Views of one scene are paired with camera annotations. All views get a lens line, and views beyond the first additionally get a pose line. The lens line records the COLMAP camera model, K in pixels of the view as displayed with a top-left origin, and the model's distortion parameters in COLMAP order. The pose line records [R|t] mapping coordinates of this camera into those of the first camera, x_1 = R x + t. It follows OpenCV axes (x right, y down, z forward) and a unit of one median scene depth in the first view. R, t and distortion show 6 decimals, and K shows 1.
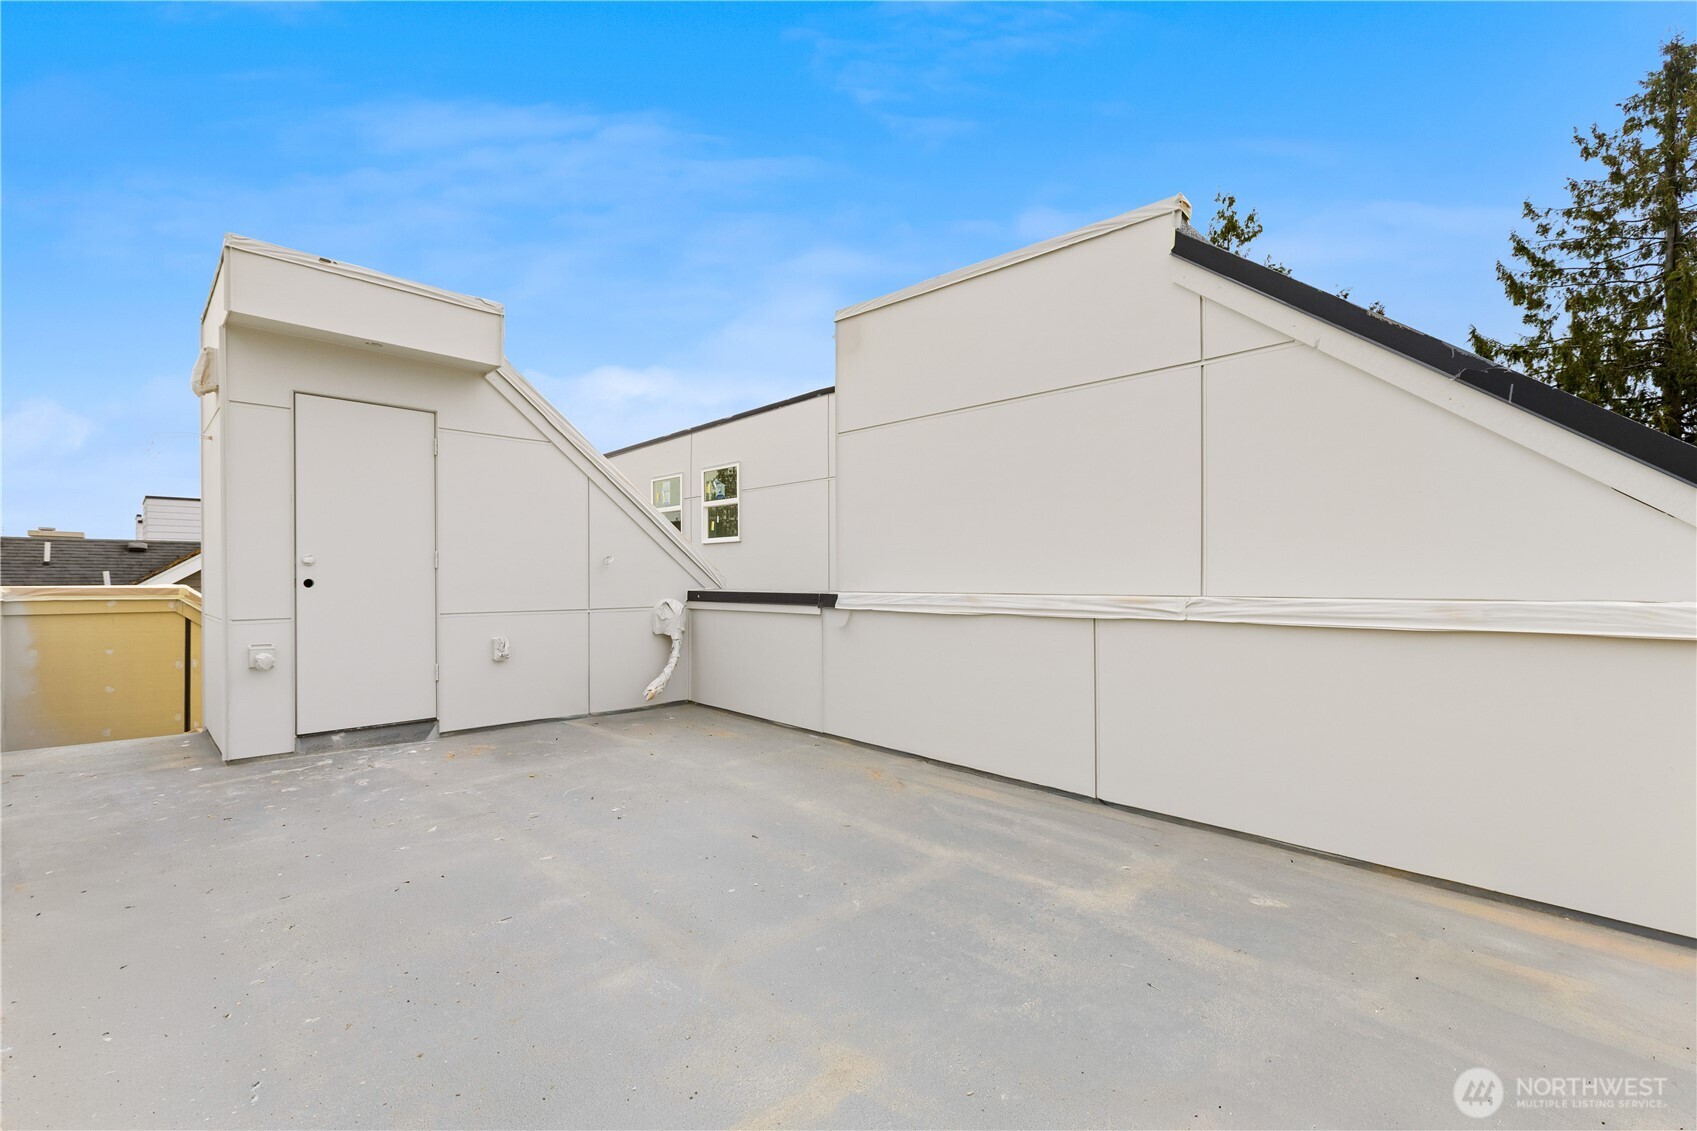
lens RADIAL K [[760.8, 0, 839.1], [0, 760.8, 572.9], [0, 0, 1]] dist [0.003088, -0.001945]
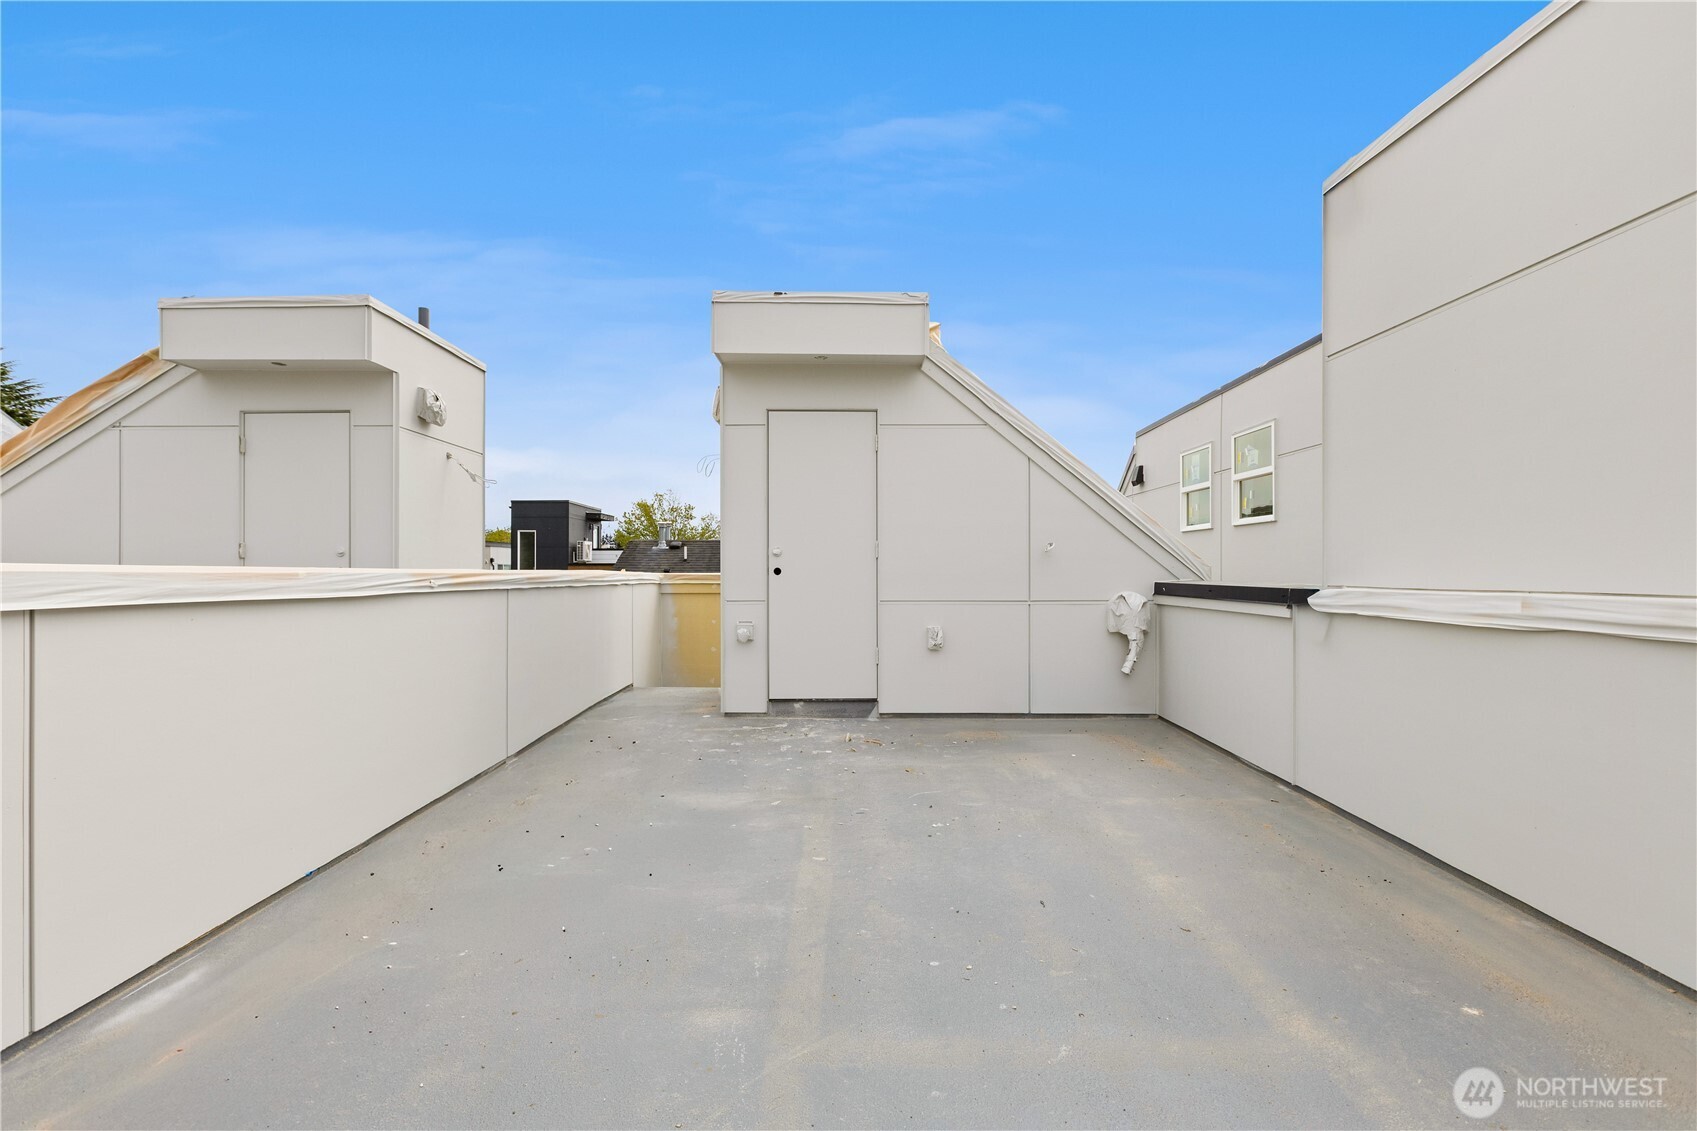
lens RADIAL K [[760.8, 0, 839.6], [0, 760.8, 579.5], [0, 0, 1]] dist [0.003088, -0.001945]
pose [[0.709265, 0.009100, -0.704883, 0.185349], [0.005030, 0.999826, 0.017969, 0.004399], [0.704924, -0.016290, 0.709096, 0.211572]]
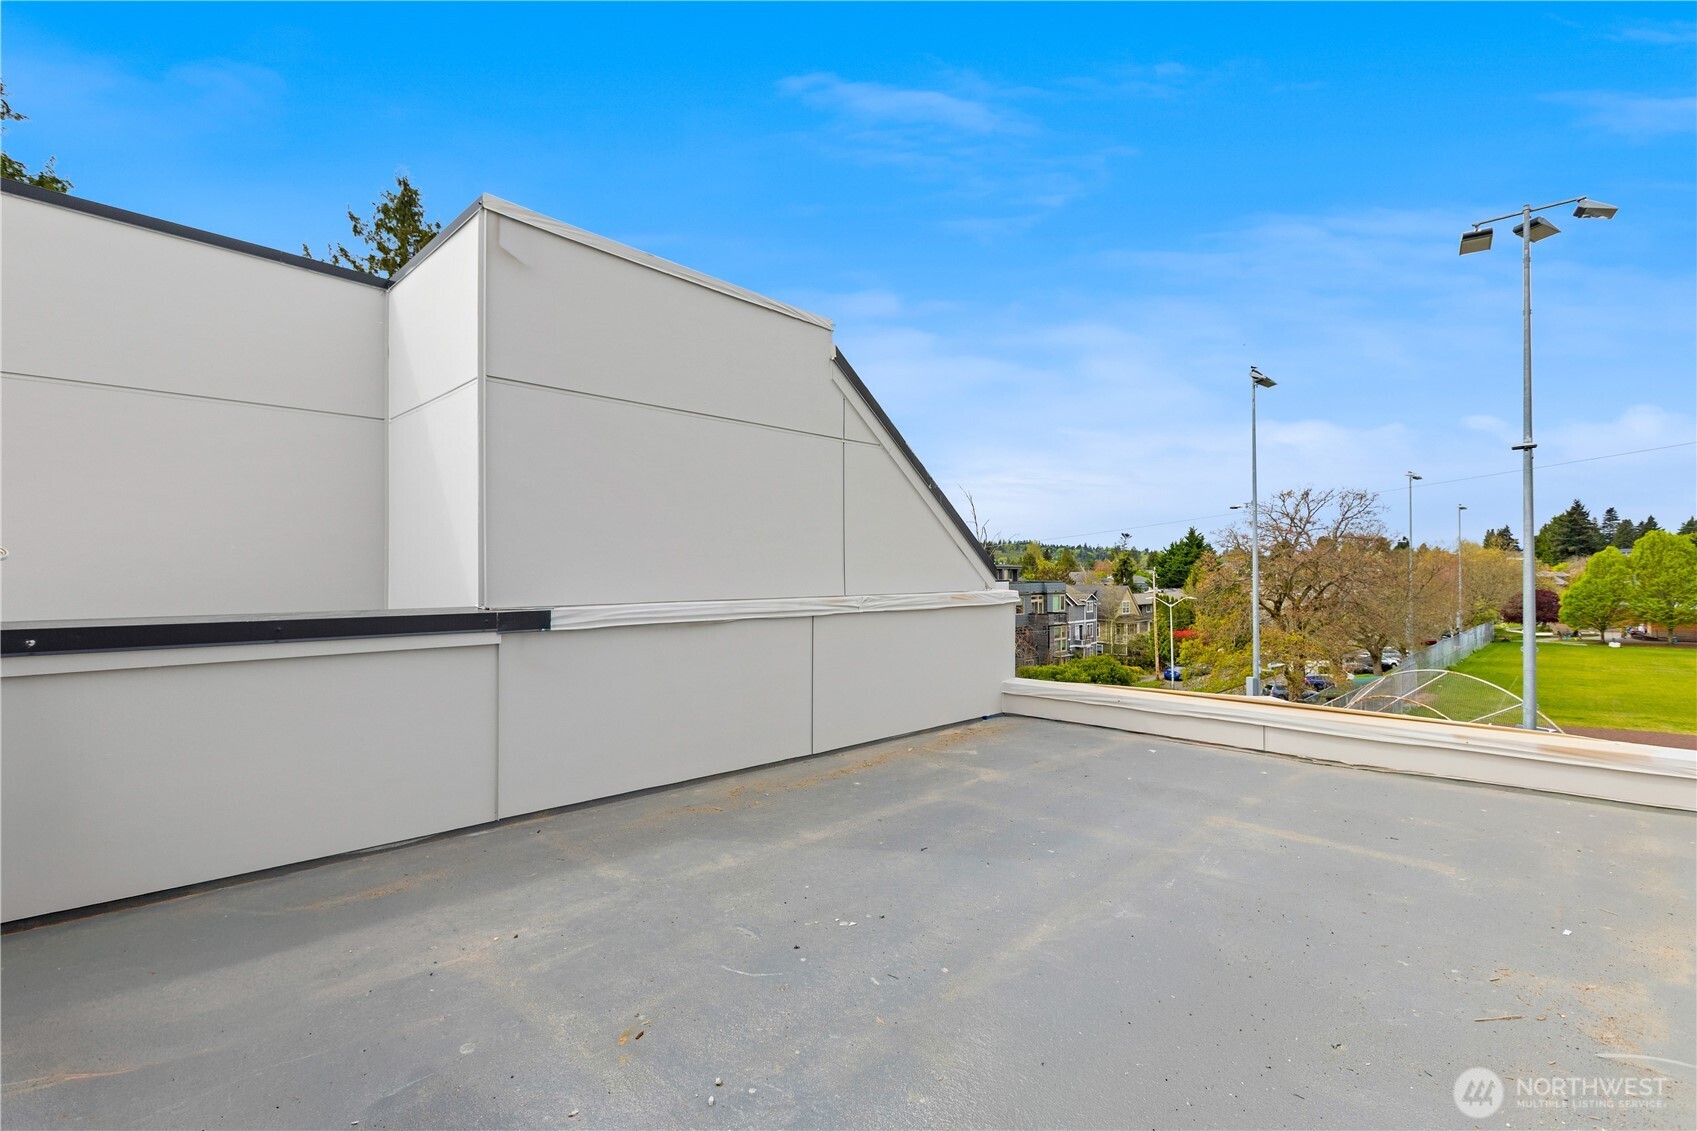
lens RADIAL K [[760.8, 0, 825.3], [0, 760.8, 555.0], [0, 0, 1]] dist [0.003088, -0.001945]
pose [[-0.013248, 0.021981, 0.999671, -0.738769], [-0.007018, 0.999732, -0.022075, -0.011642], [-0.999888, -0.007308, -0.013091, 0.756161]]
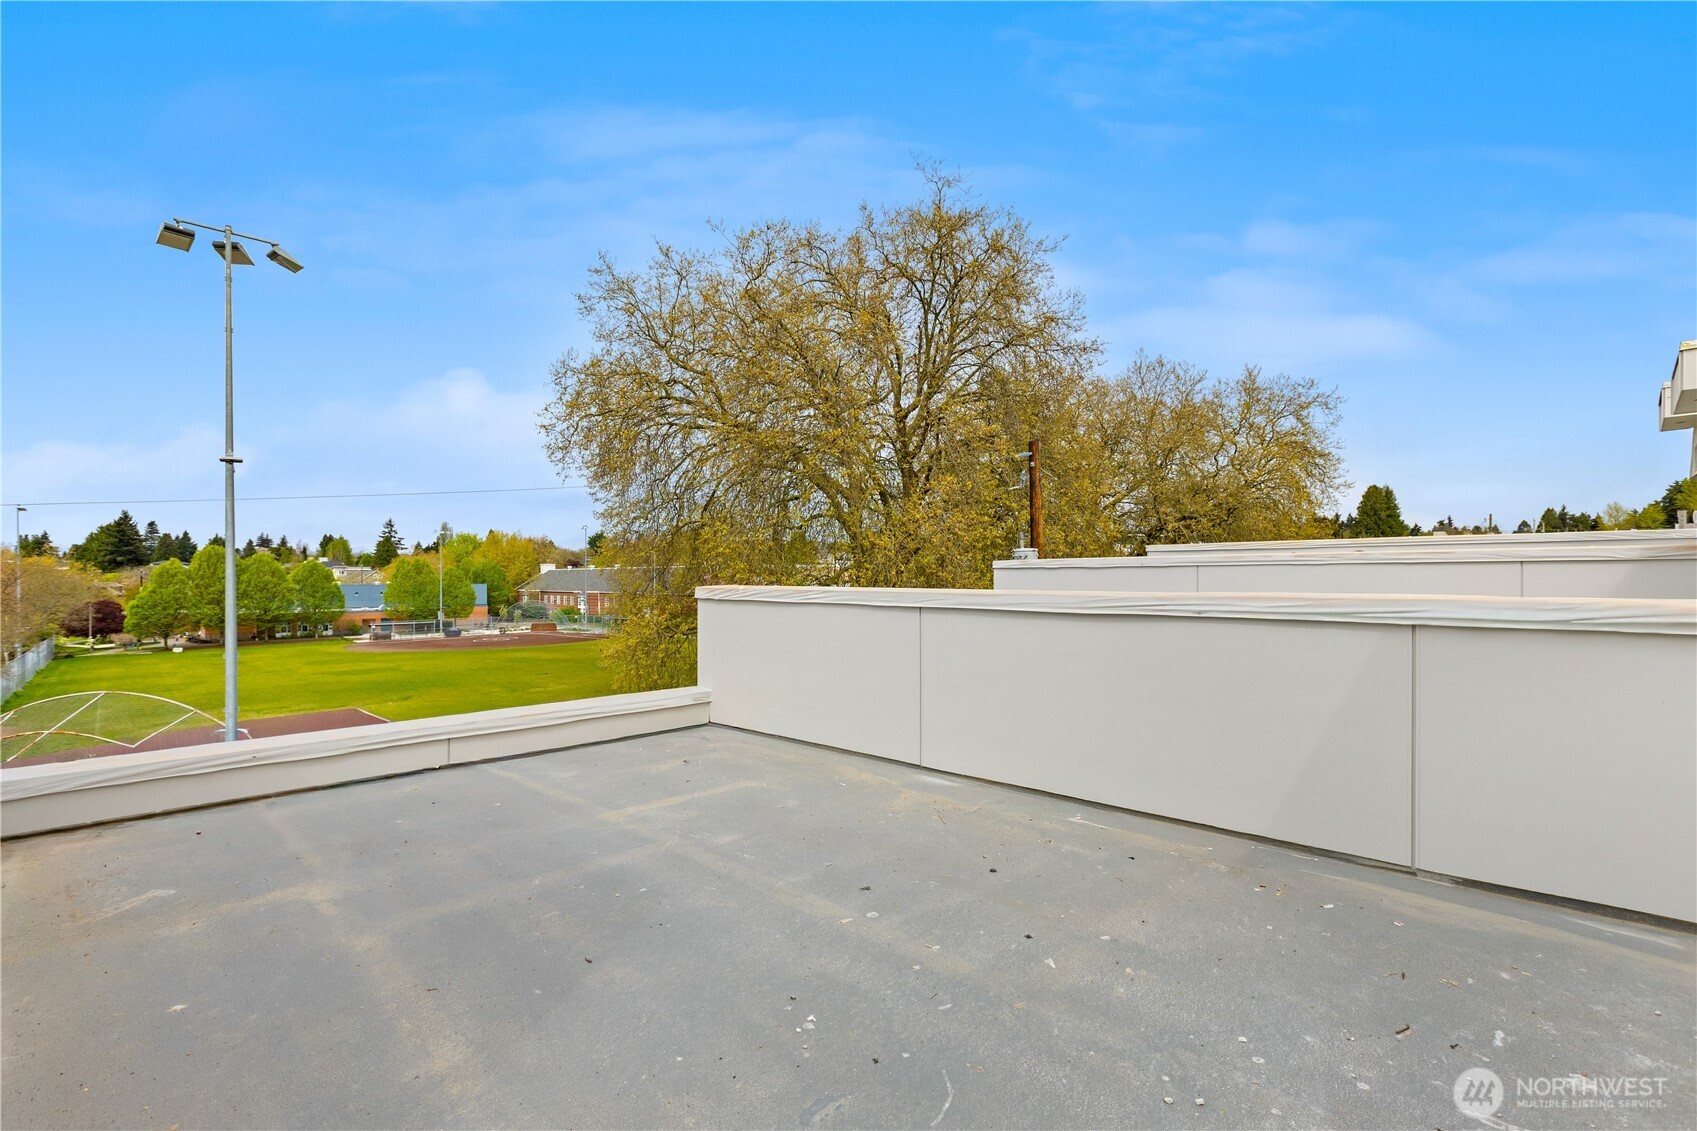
lens RADIAL K [[760.8, 0, 858.1], [0, 760.8, 576.6], [0, 0, 1]] dist [0.003088, -0.001945]
pose [[-0.999957, 0.002294, -0.008932, -0.238045], [0.002402, 0.999925, -0.012039, -0.004941], [0.008904, -0.012060, -0.999888, 1.141262]]
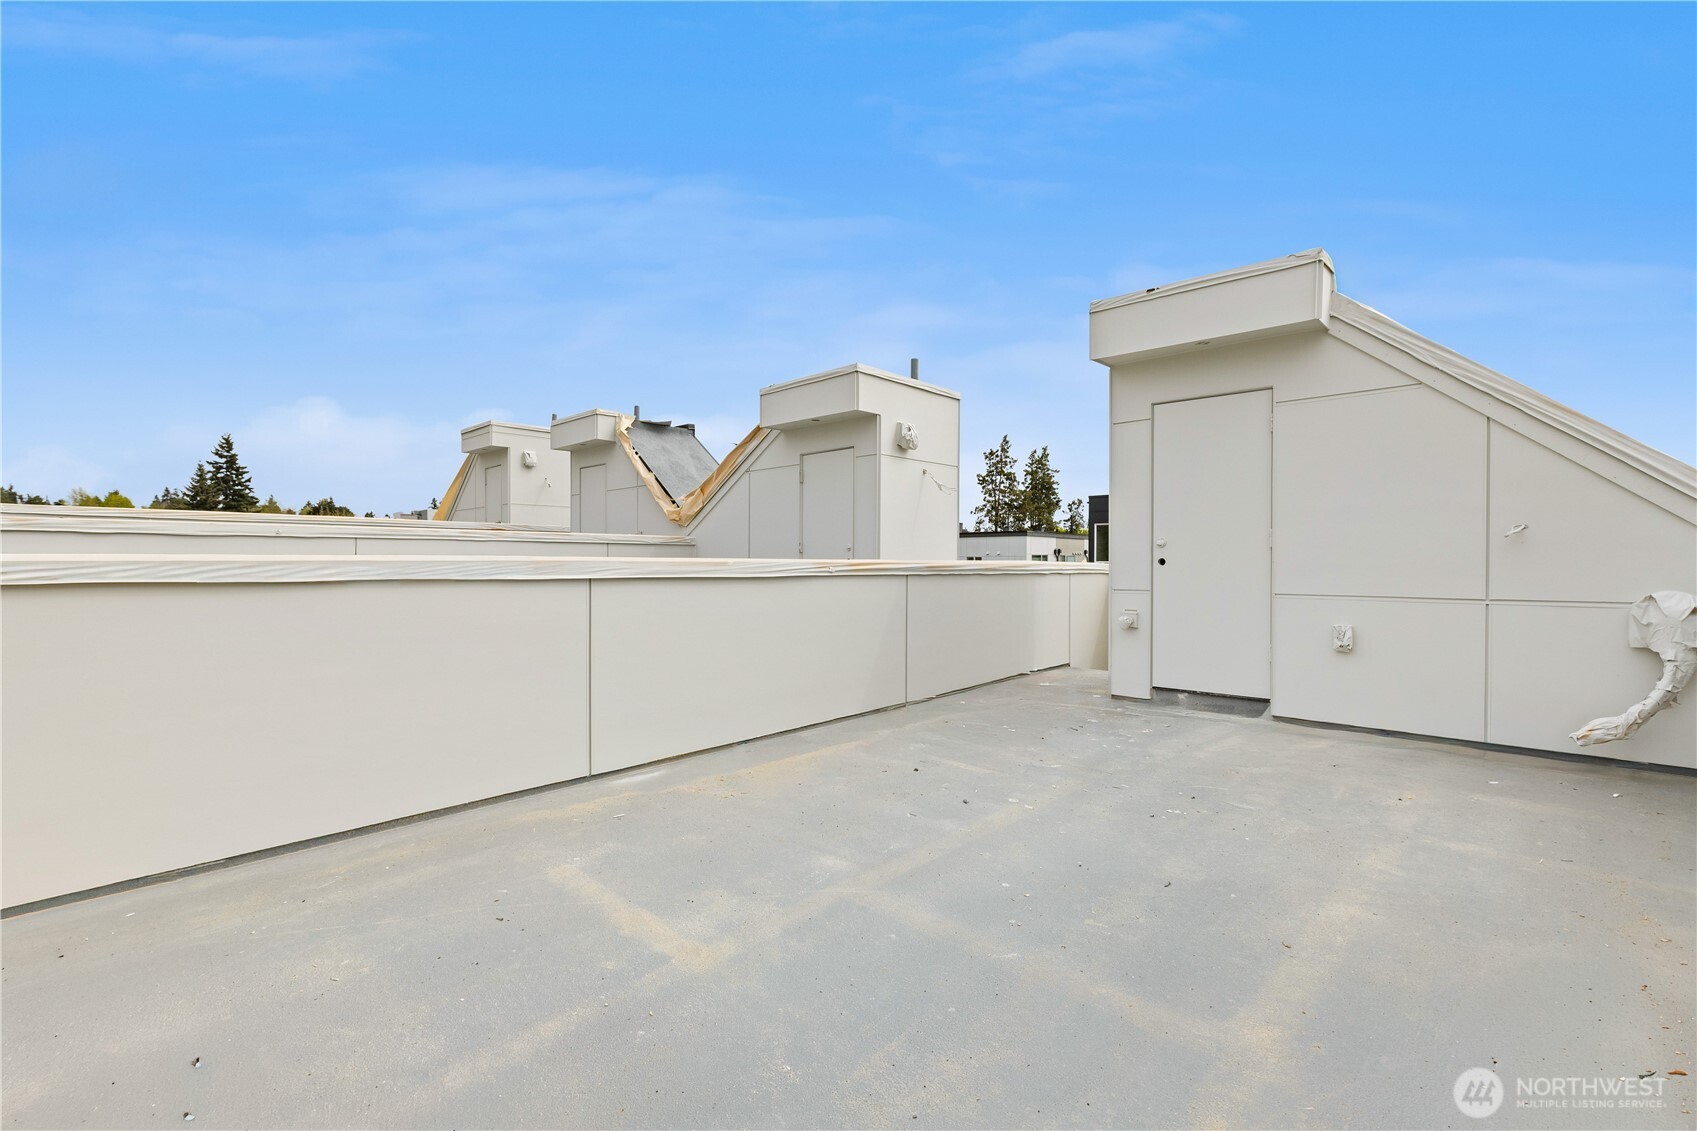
lens RADIAL K [[760.8, 0, 844.3], [0, 760.8, 560.0], [0, 0, 1]] dist [0.003088, -0.001945]
pose [[0.029656, -0.000180, -0.999560, 0.439878], [0.007974, 0.999968, 0.000057, 0.006005], [0.999528, -0.007972, 0.029657, 0.426317]]
